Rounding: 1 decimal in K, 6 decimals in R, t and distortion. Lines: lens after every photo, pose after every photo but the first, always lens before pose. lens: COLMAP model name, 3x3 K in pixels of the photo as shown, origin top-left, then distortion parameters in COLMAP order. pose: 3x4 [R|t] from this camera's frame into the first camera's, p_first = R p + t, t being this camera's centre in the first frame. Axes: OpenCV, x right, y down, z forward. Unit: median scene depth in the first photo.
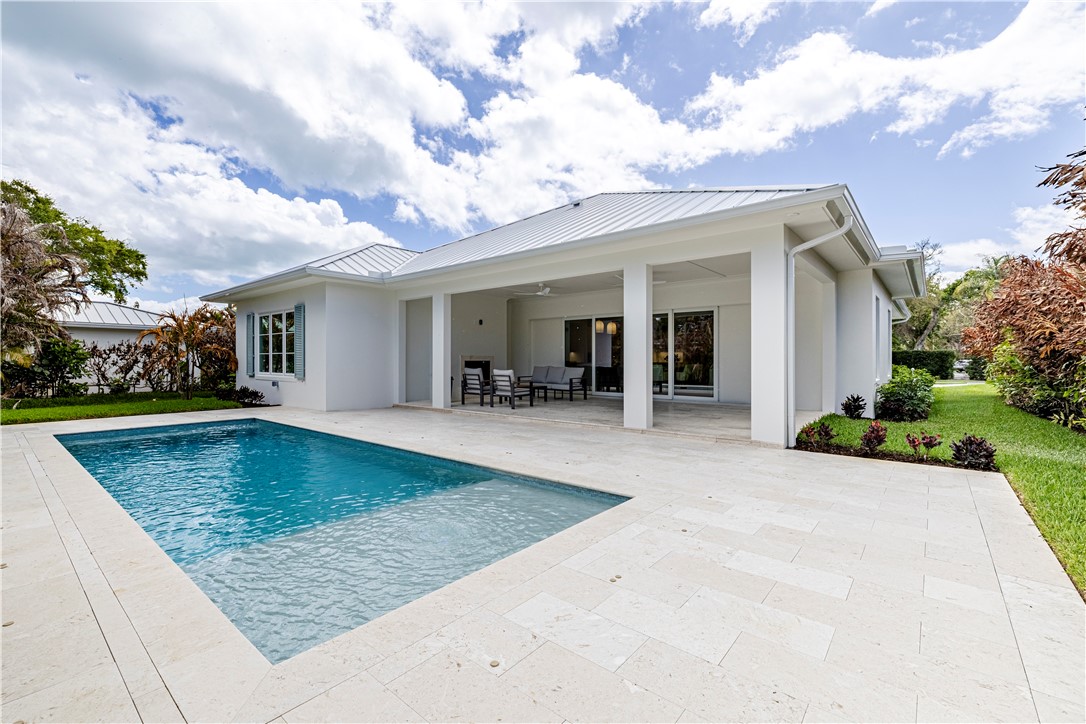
lens RADIAL K [[443.1, 0, 540.1], [0, 443.1, 366.6], [0, 0, 1]] dist [-0.005139, 0.000409]
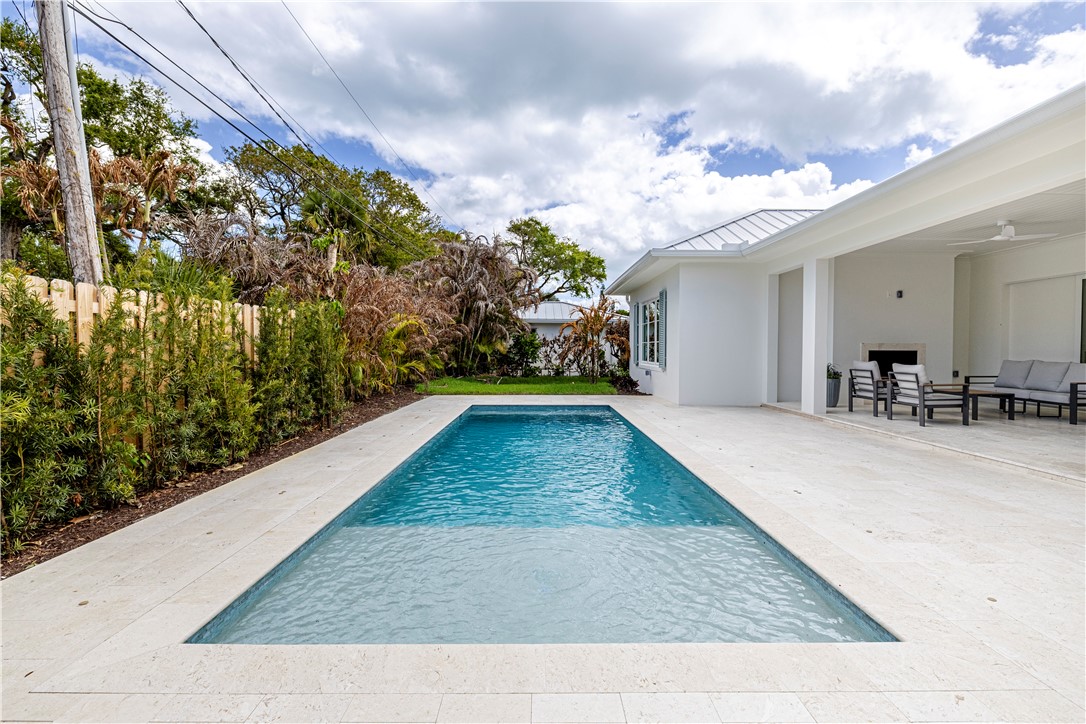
lens RADIAL K [[498.0, 0, 543.0], [0, 498.0, 362.0], [0, 0, 1]] dist [-0.009396, -0.000328]
pose [[0.664177, 0.021032, -0.747280, 0.088223], [-0.012918, 0.999778, 0.016657, -0.001065], [0.747464, -0.001410, 0.664301, 0.094751]]
